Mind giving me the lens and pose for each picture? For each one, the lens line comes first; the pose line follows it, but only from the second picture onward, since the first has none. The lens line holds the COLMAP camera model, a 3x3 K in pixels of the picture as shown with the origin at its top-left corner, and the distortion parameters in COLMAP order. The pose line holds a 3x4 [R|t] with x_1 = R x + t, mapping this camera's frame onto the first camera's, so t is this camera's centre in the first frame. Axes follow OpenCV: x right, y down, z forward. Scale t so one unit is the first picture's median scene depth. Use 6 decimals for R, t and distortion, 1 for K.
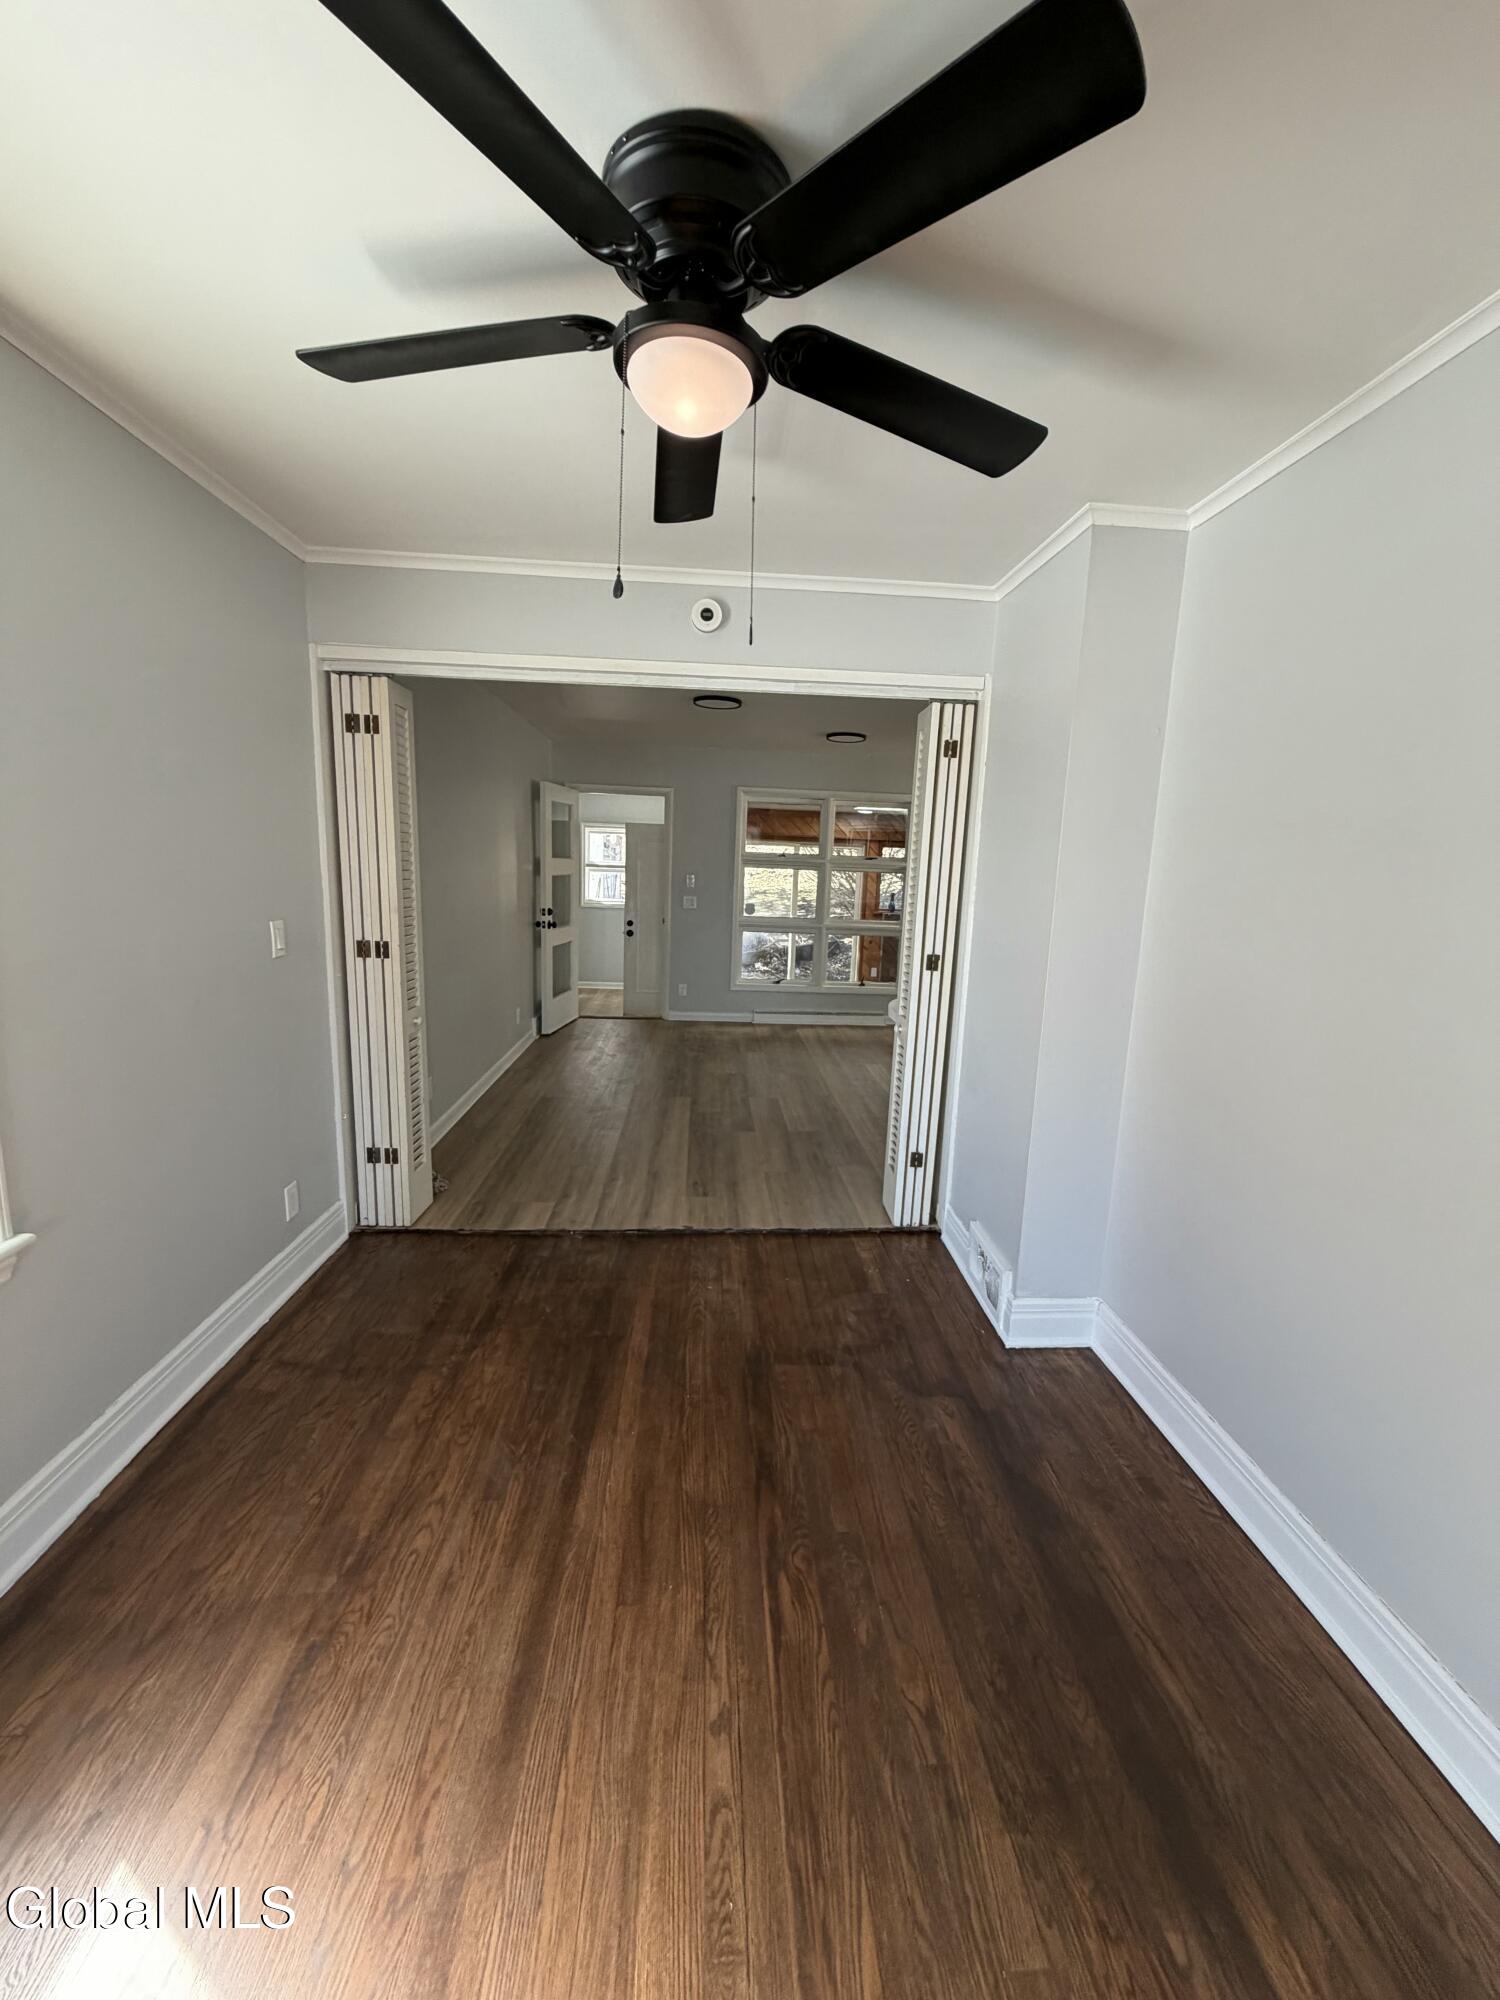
lens RADIAL K [[794.4, 0, 744.6], [0, 794.4, 1001.0], [0, 0, 1]] dist [0.002921, -0.000015]
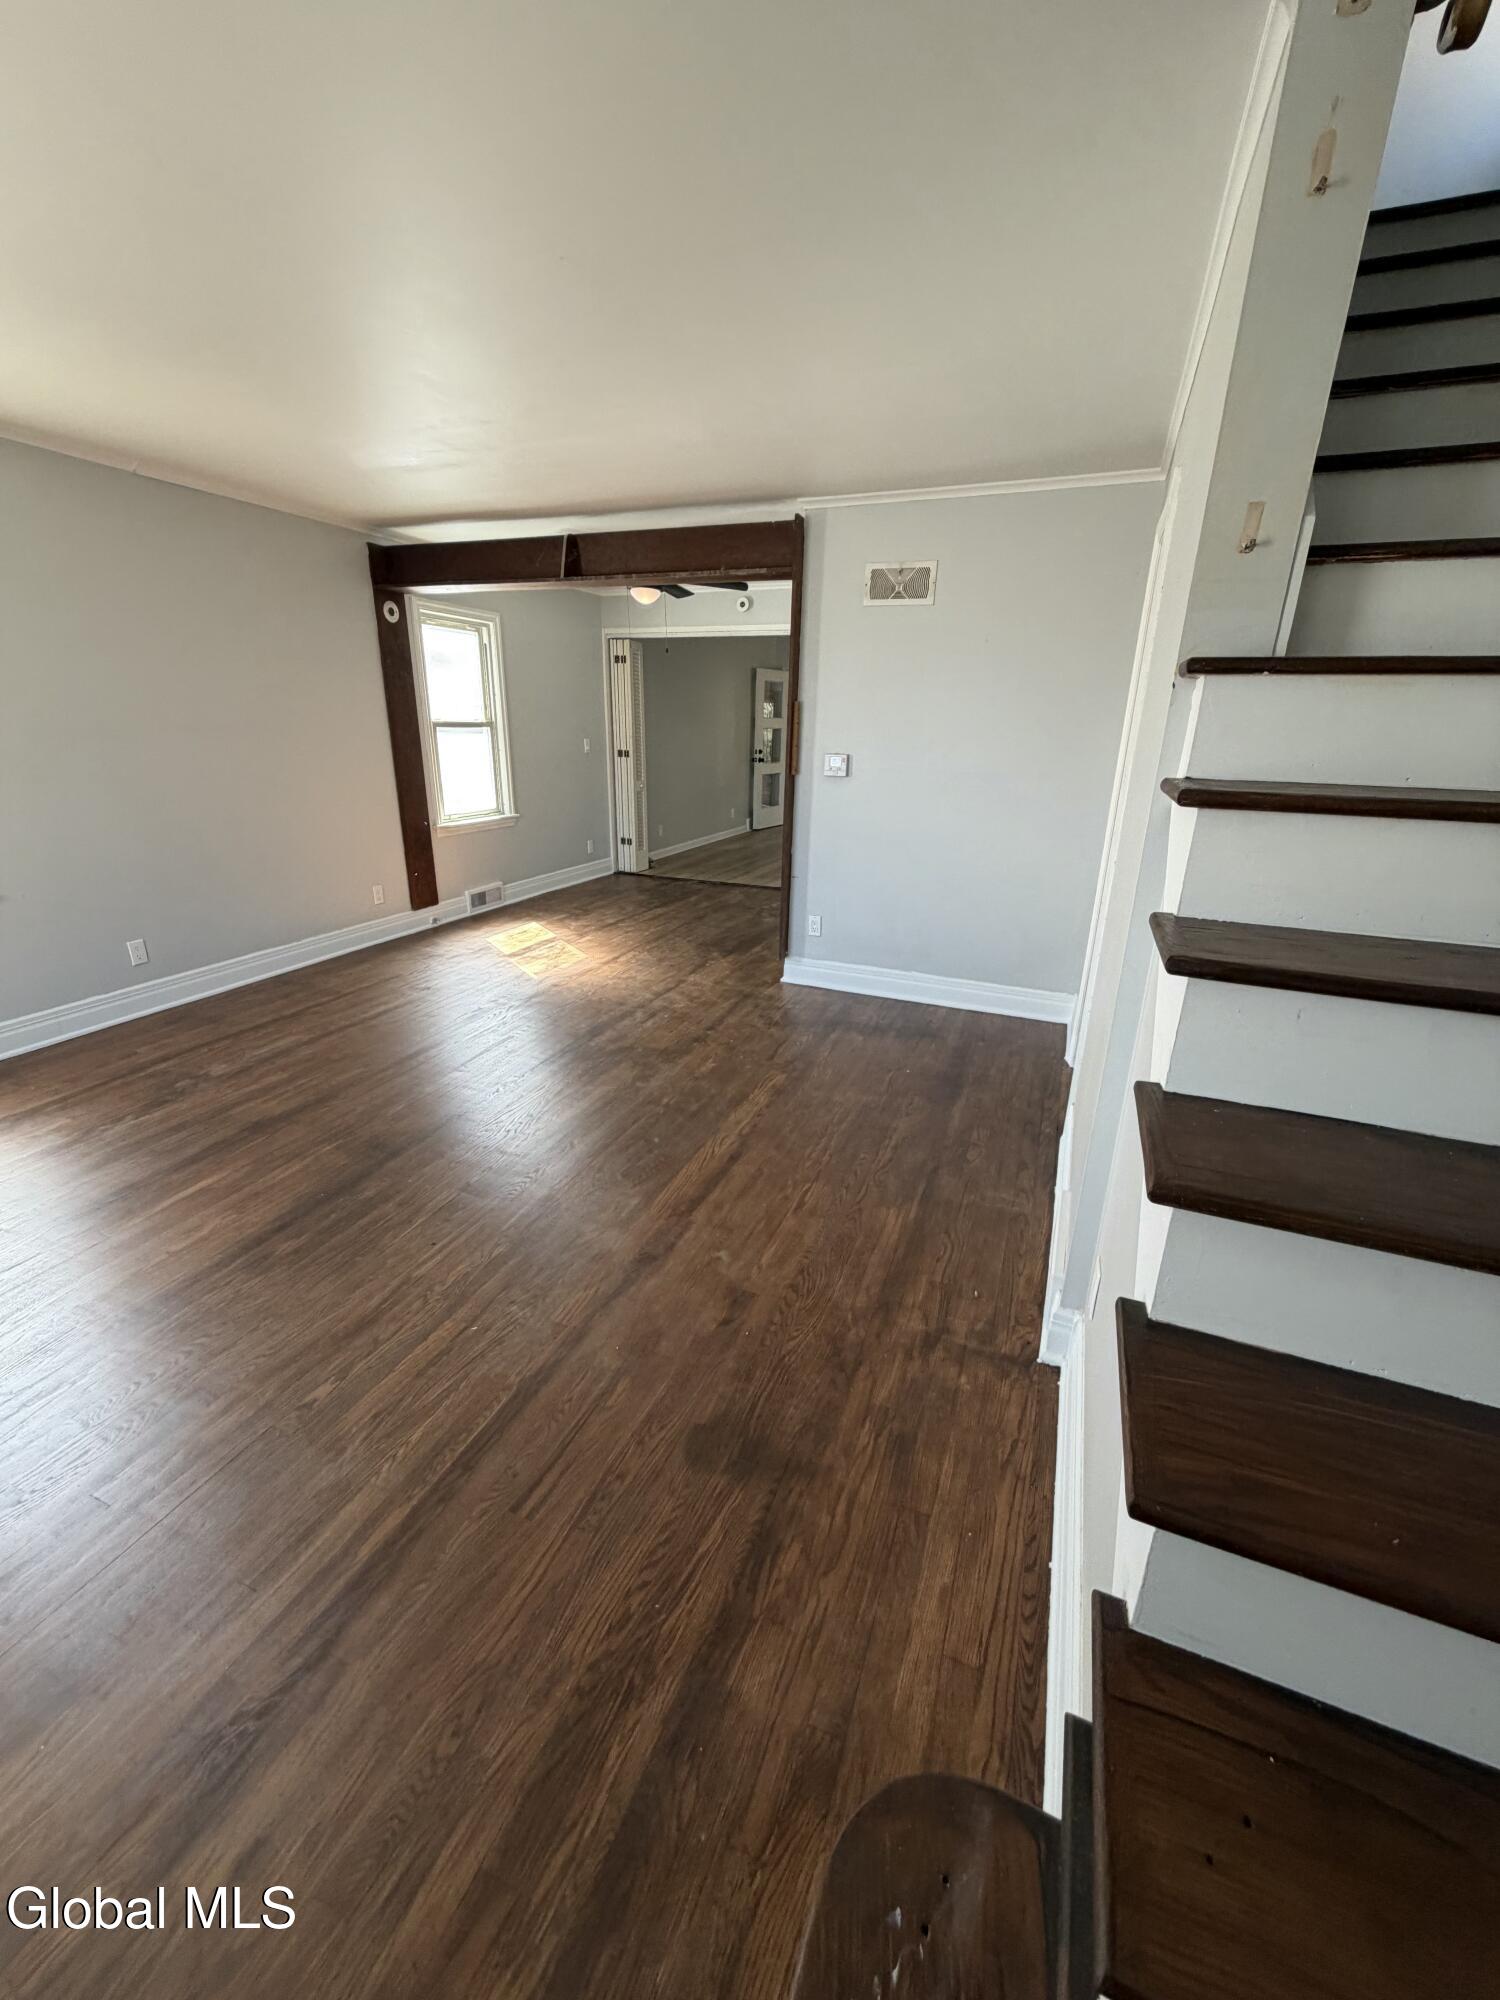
lens RADIAL K [[794.4, 0, 748.9], [0, 794.4, 1006.0], [0, 0, 1]] dist [0.002921, -0.000015]
pose [[0.904436, 0.130276, -0.406231, 0.599318], [-0.062963, 0.982567, 0.174920, 0.150380], [0.421937, -0.132627, 0.896872, -0.701508]]
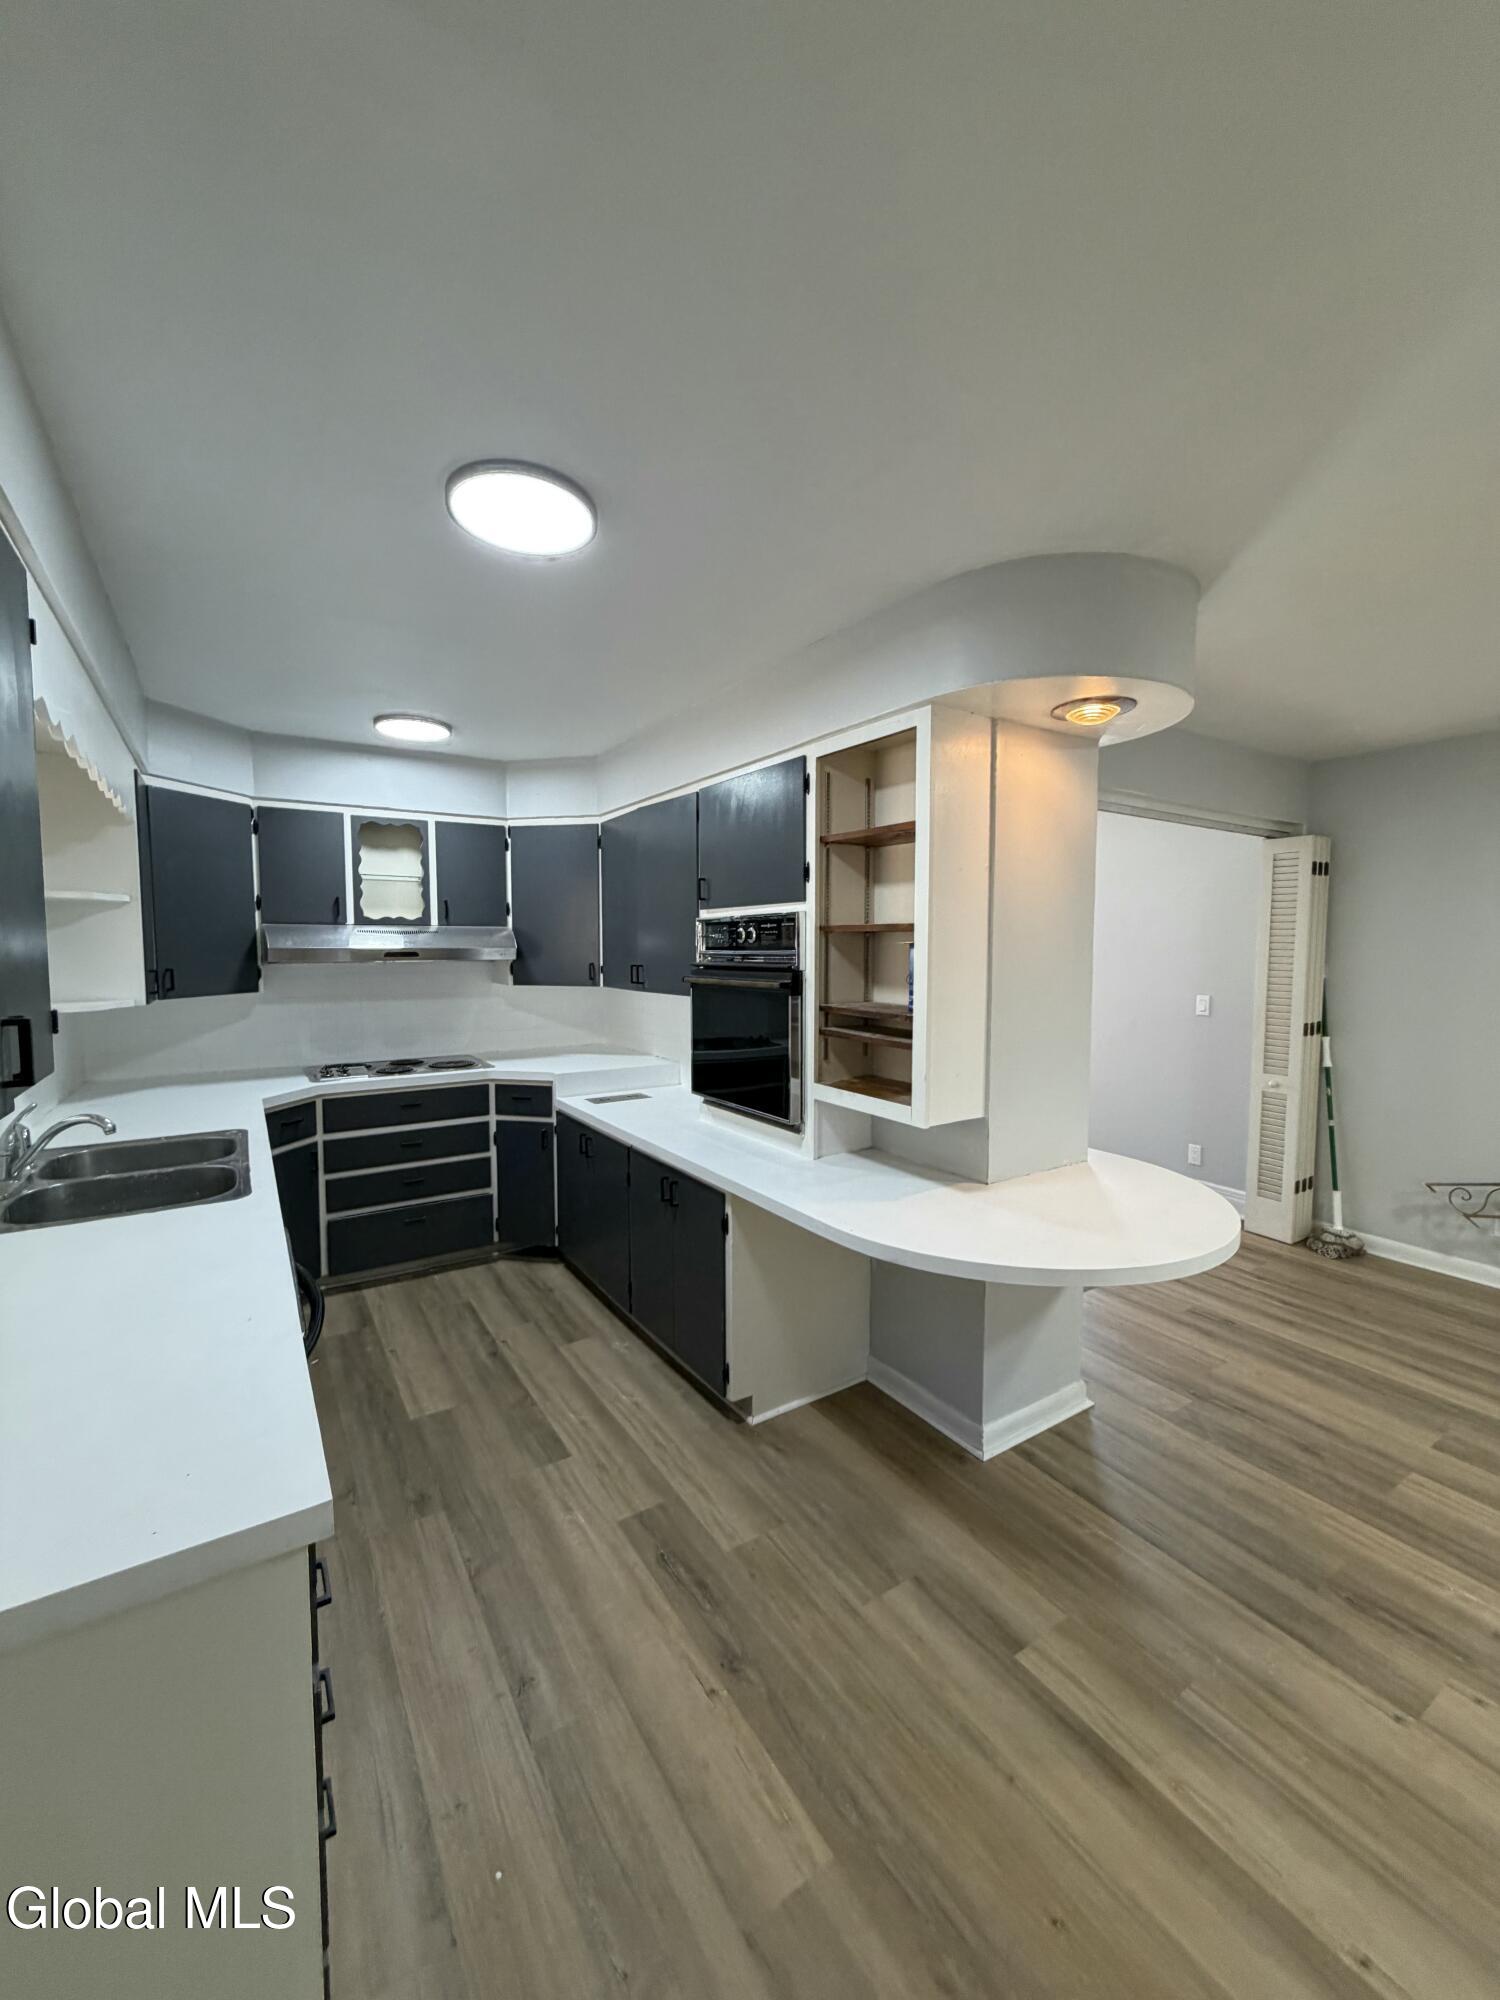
lens RADIAL K [[794.4, 0, 747.2], [0, 794.4, 989.9], [0, 0, 1]] dist [0.002921, -0.000015]
pose [[-0.865811, -0.002550, -0.500365, 0.613166], [-0.113944, 0.974719, 0.192196, -0.170742], [0.487225, 0.223419, -0.844213, 1.028227]]
